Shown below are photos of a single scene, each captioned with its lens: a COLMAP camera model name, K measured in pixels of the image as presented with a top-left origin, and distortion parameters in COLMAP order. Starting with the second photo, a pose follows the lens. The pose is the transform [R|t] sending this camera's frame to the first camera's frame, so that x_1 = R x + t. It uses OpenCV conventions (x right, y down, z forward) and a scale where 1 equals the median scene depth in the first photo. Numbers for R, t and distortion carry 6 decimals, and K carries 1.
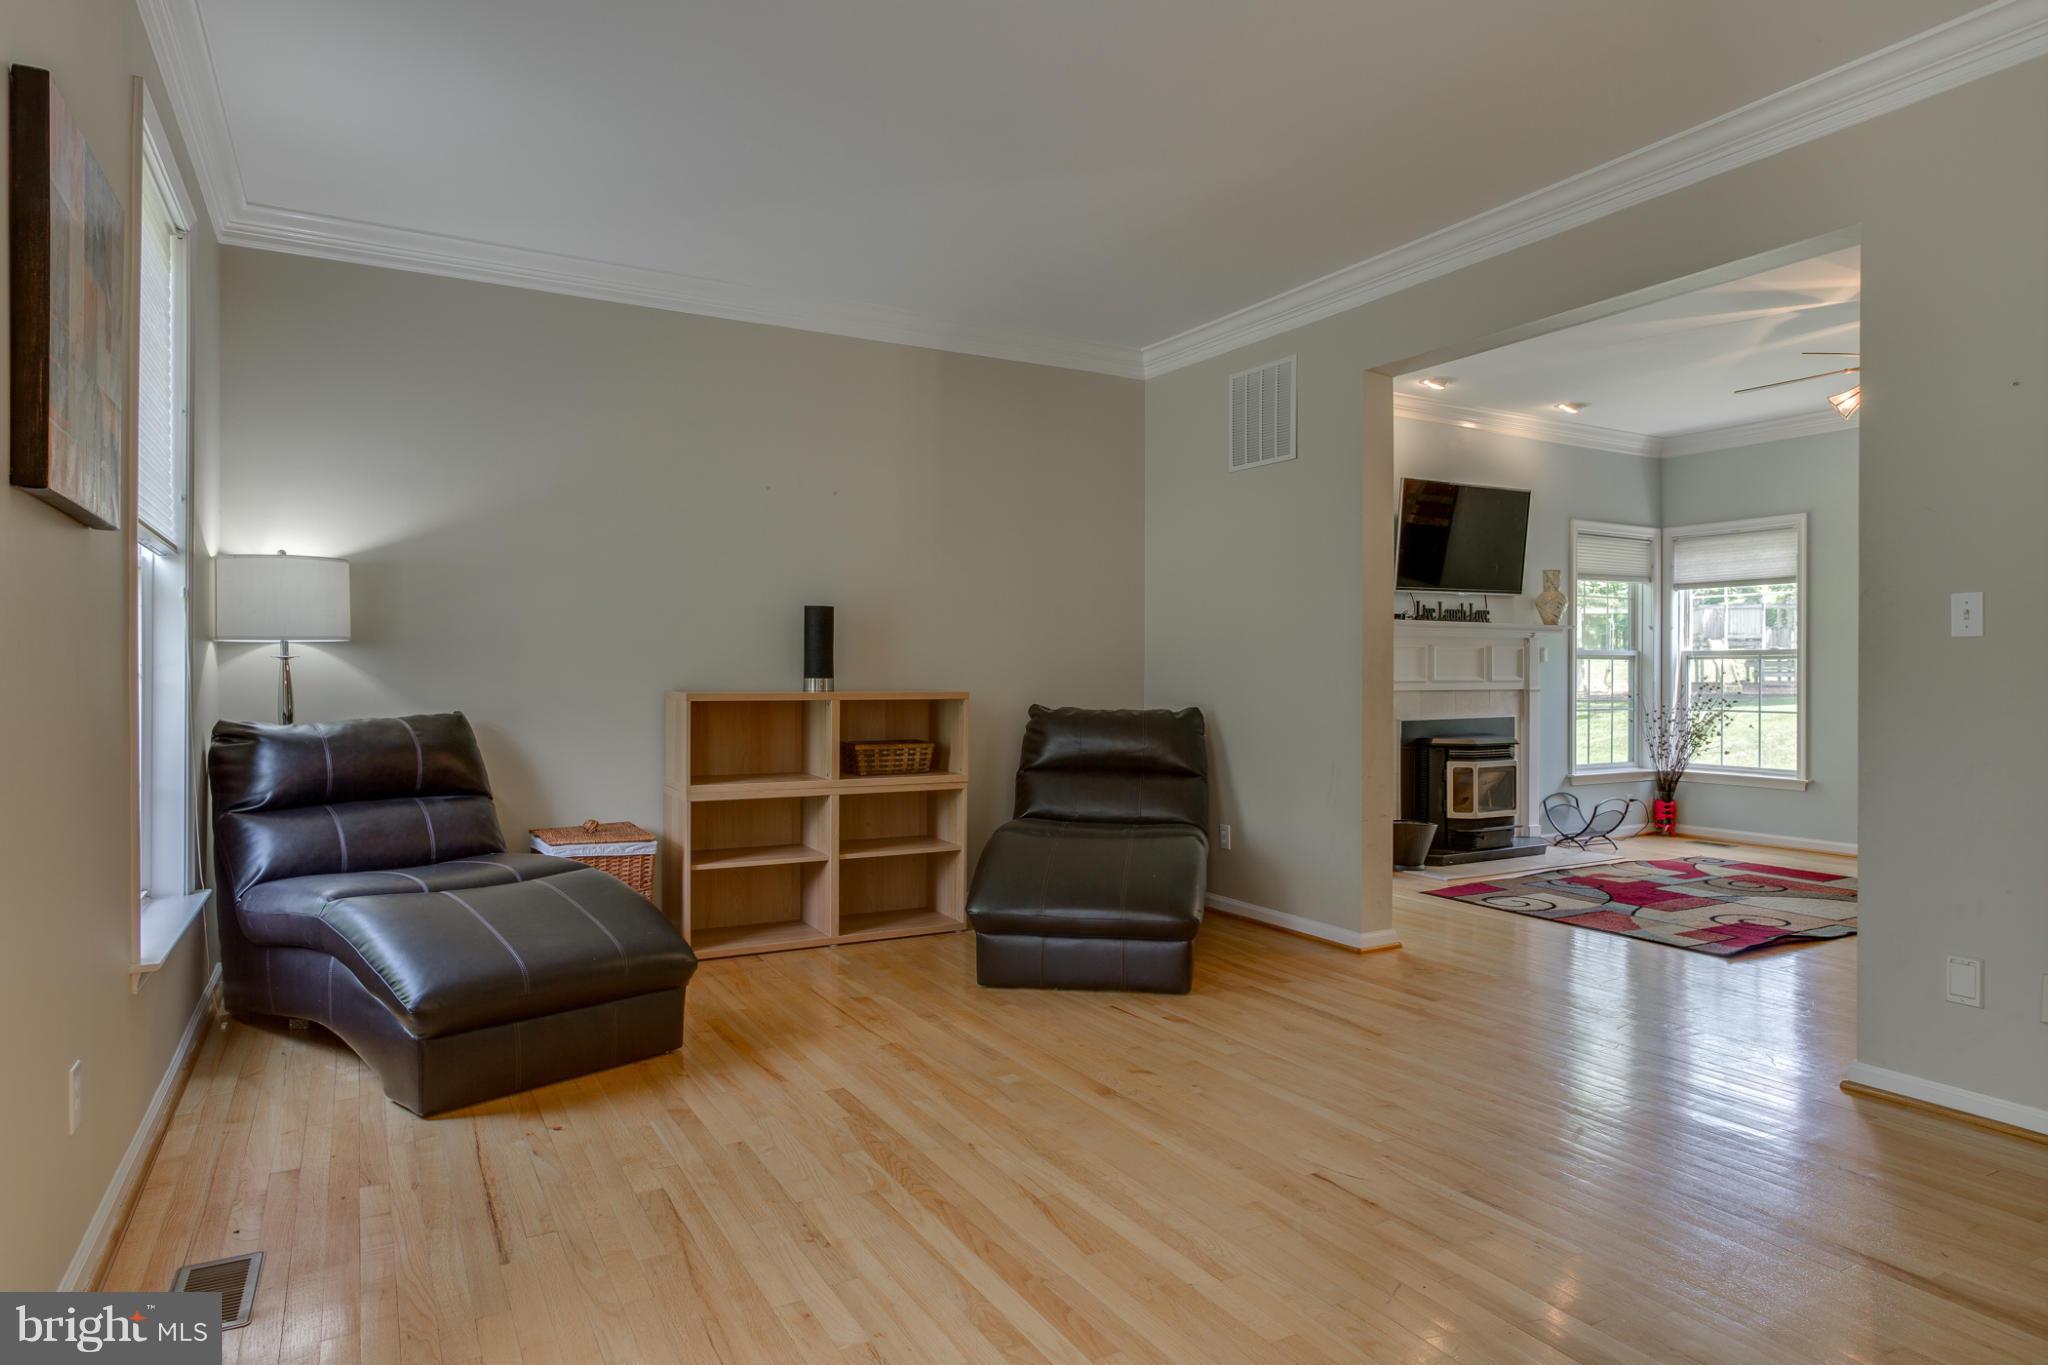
lens RADIAL K [[1182.4, 0, 1024.0], [0, 1182.4, 682.5], [0, 0, 1]] dist [-0.000696, -0.000120]
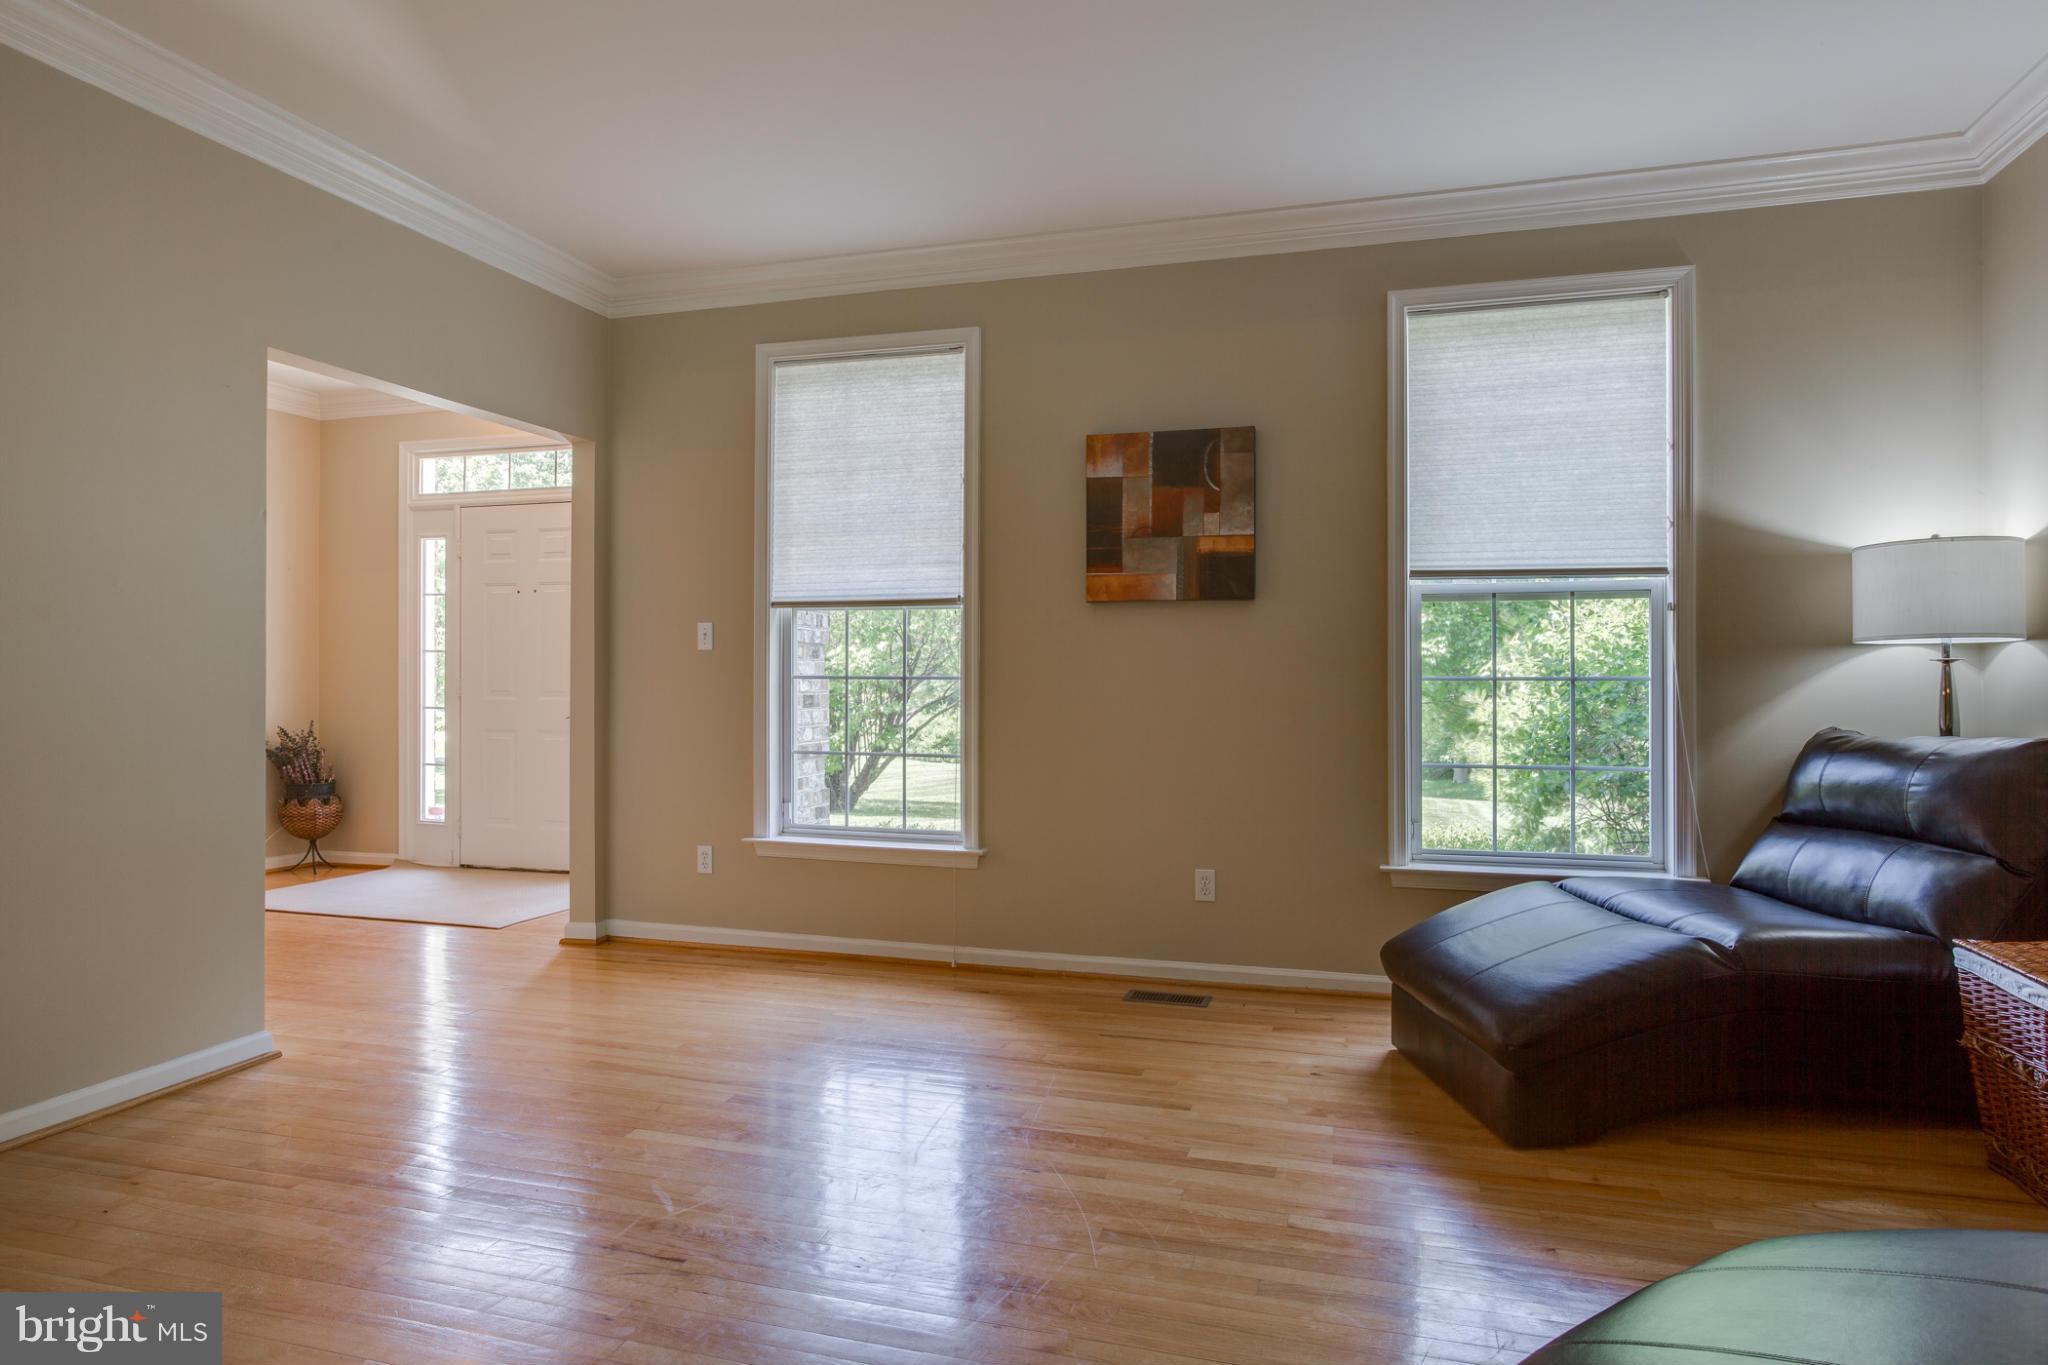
lens RADIAL K [[1182.4, 0, 1024.0], [0, 1182.4, 682.5], [0, 0, 1]] dist [-0.000696, -0.000120]
pose [[-0.720128, -0.003343, -0.693833, 0.478247], [-0.005259, 0.999986, 0.000640, -0.002763], [0.693821, 0.004109, -0.720136, 1.284285]]
